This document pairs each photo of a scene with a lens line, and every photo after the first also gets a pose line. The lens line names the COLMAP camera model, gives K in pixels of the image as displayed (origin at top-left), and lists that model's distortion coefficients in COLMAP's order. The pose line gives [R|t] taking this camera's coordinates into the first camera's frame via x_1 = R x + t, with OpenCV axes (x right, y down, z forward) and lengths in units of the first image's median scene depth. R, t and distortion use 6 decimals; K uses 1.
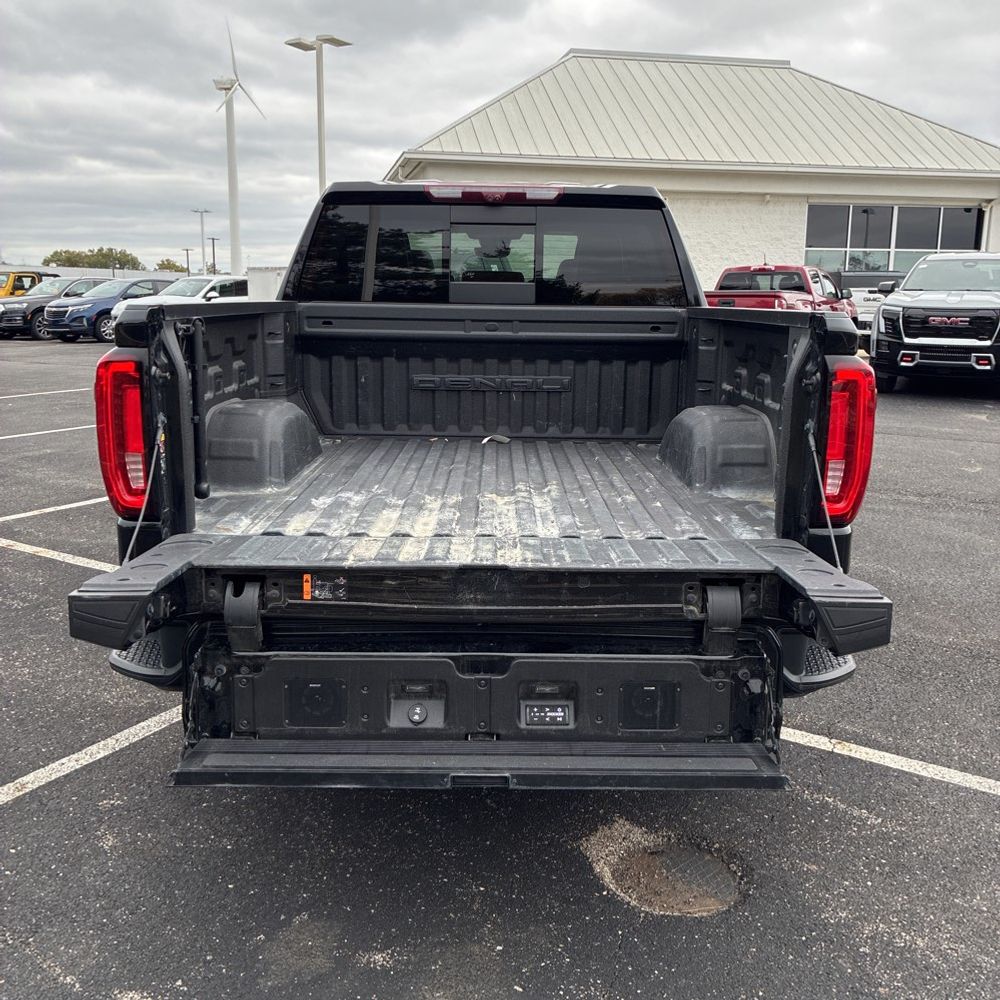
lens RADIAL K [[1004.8, 0, 502.5], [0, 1004.8, 498.0], [0, 0, 1]] dist [0.028087, 0.000000]
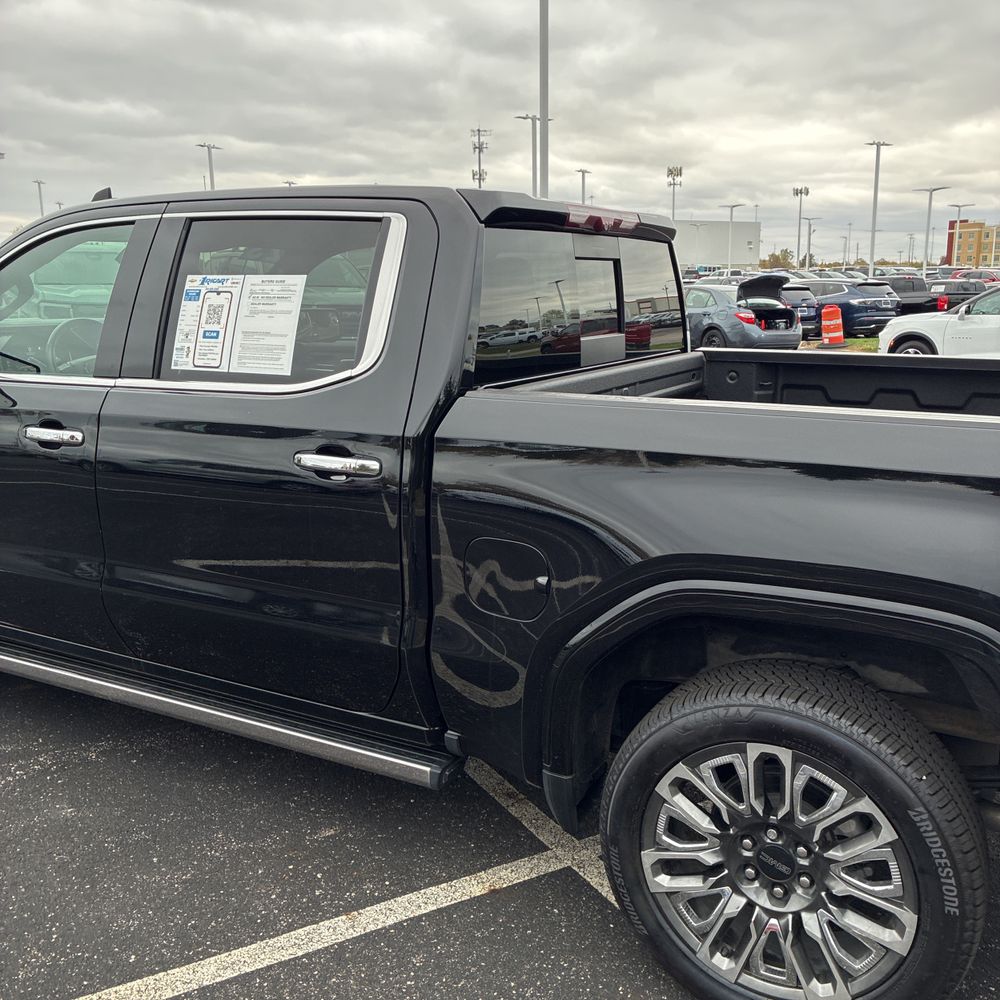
lens RADIAL K [[1004.8, 0, 508.9], [0, 1004.8, 492.0], [0, 0, 1]] dist [0.028087, 0.000000]
pose [[0.484094, -0.196985, 0.852555, -0.716479], [0.178824, 0.976039, 0.123977, -0.205894], [-0.856548, 0.092441, 0.507720, 0.687789]]
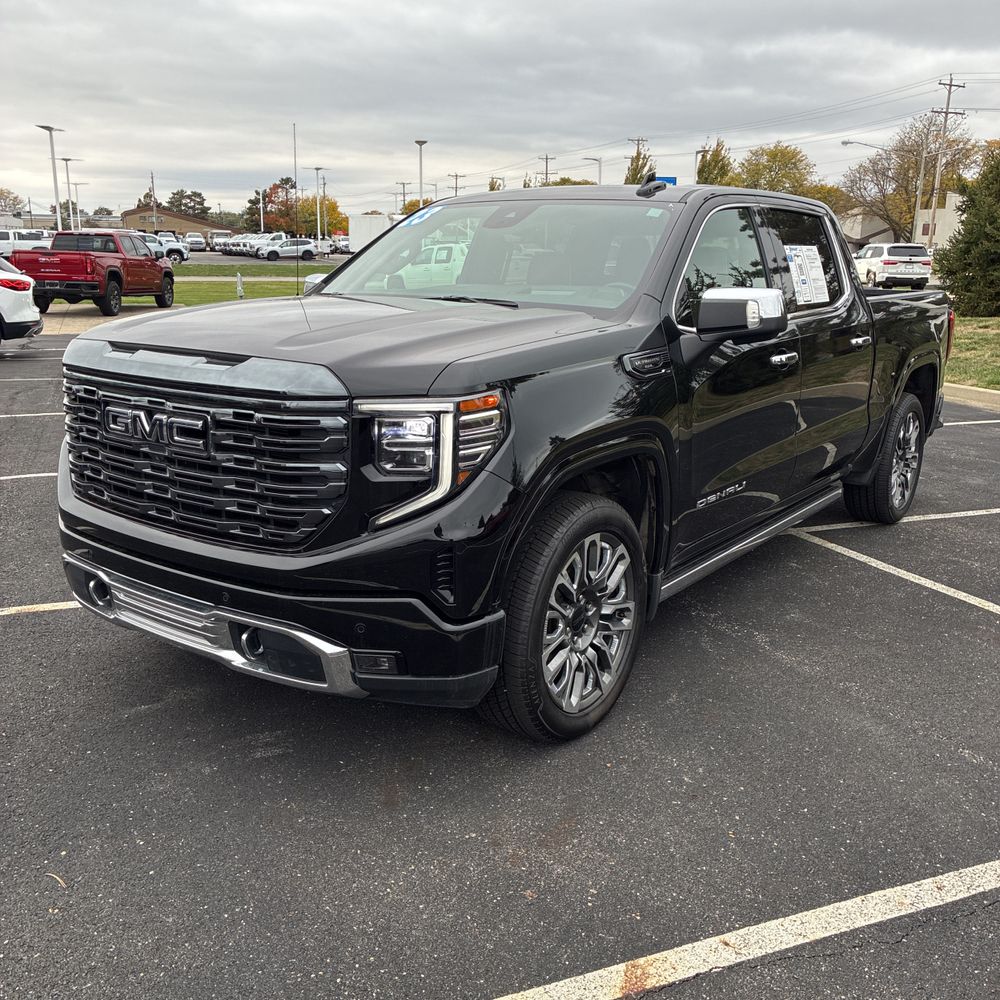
lens RADIAL K [[1004.8, 0, 500.3], [0, 1004.8, 496.7], [0, 0, 1]] dist [0.028087, 0.000000]
pose [[-0.799695, -0.166590, 0.576832, -0.636367], [0.094172, 0.914043, 0.394533, -0.519131], [-0.592975, 0.369828, -0.715268, 2.290930]]
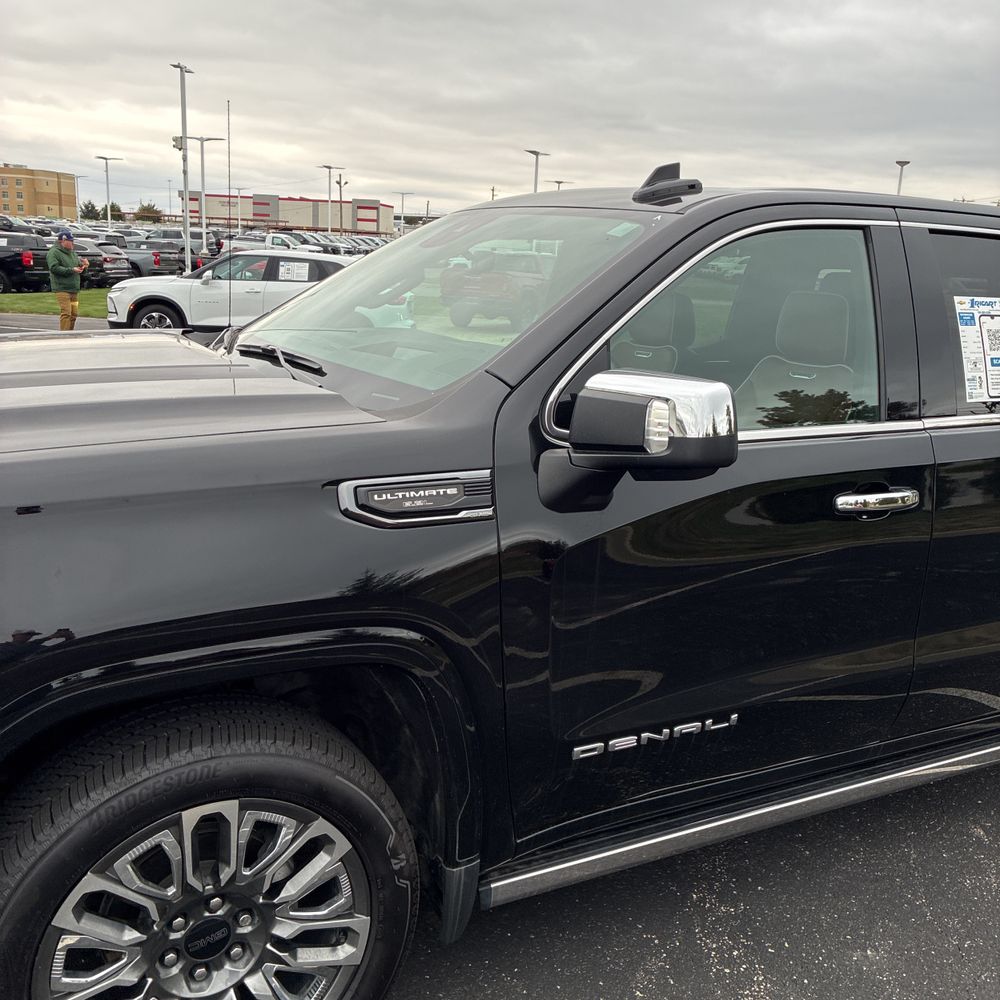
lens RADIAL K [[1004.8, 0, 513.5], [0, 1004.8, 496.3], [0, 0, 1]] dist [0.028087, 0.000000]
pose [[-0.456071, -0.243544, 0.855971, -0.640026], [0.116638, 0.937171, 0.328794, -0.426092], [-0.882267, 0.249792, -0.399010, 1.735461]]
